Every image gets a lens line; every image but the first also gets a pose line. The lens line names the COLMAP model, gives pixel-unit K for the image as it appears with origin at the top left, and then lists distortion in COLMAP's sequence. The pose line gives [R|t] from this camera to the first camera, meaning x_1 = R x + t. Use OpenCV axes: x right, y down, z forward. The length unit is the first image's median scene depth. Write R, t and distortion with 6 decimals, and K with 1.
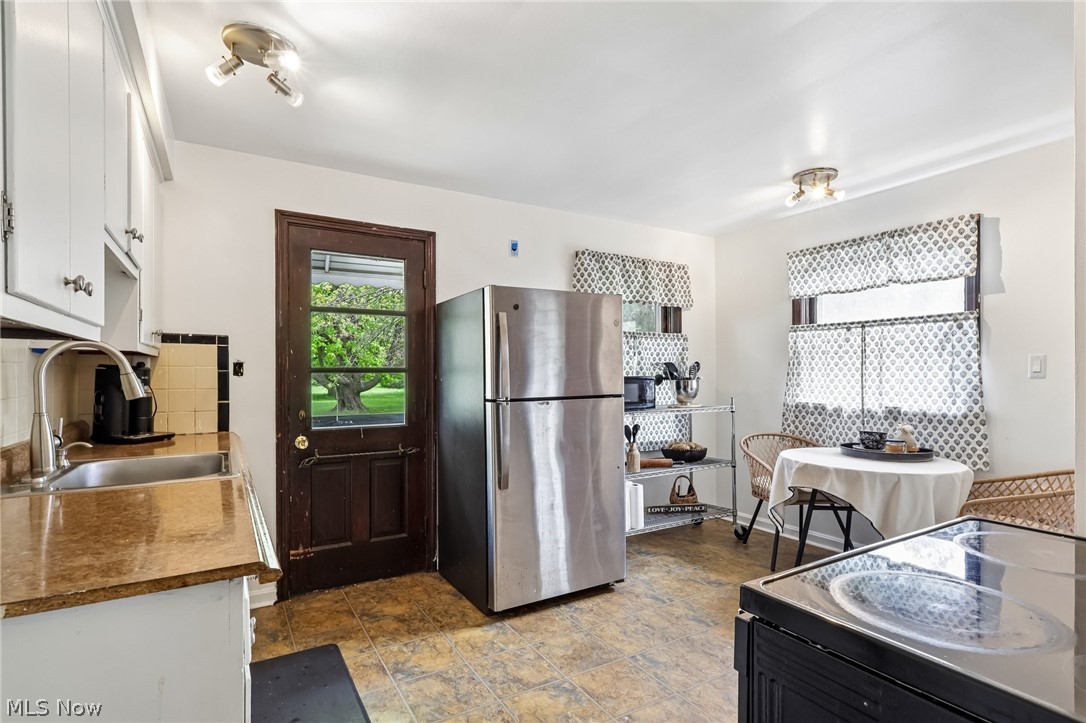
lens RADIAL K [[534.9, 0, 540.3], [0, 534.9, 372.5], [0, 0, 1]] dist [-0.000734, -0.000138]
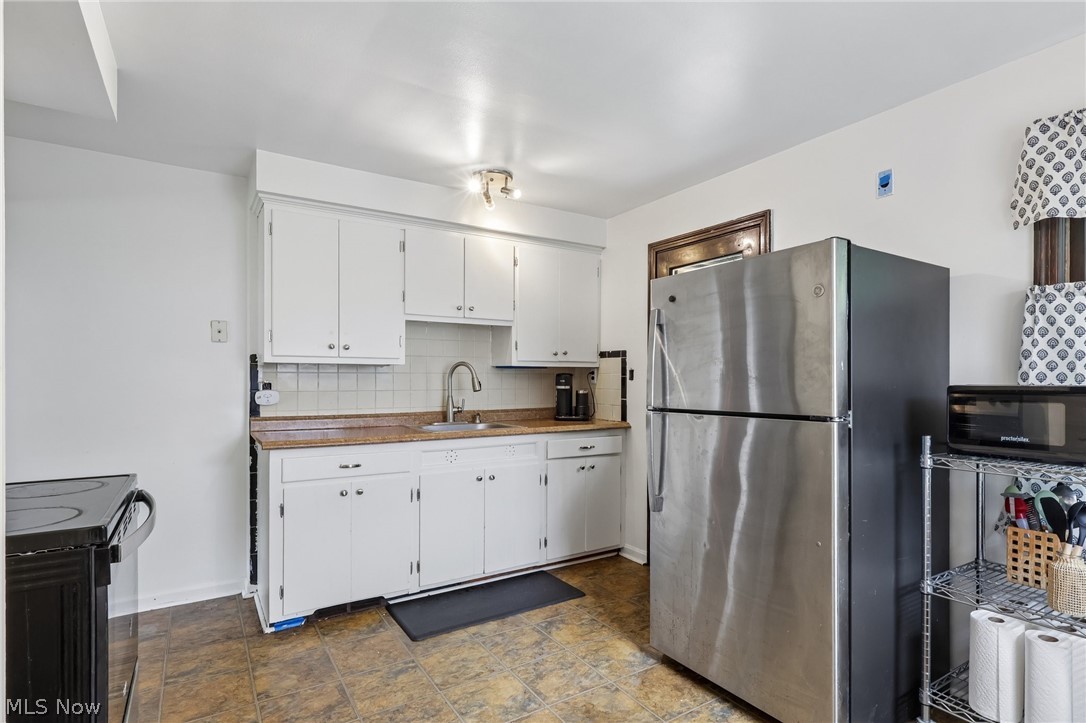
lens RADIAL K [[541.8, 0, 544.2], [0, 541.8, 378.1], [0, 0, 1]] dist [-0.000229, -0.000314]
pose [[0.039548, -0.000050, -0.999218, 0.775949], [0.001182, 0.999999, -0.000004, 0.000775], [0.999217, -0.001181, 0.039548, 0.751895]]
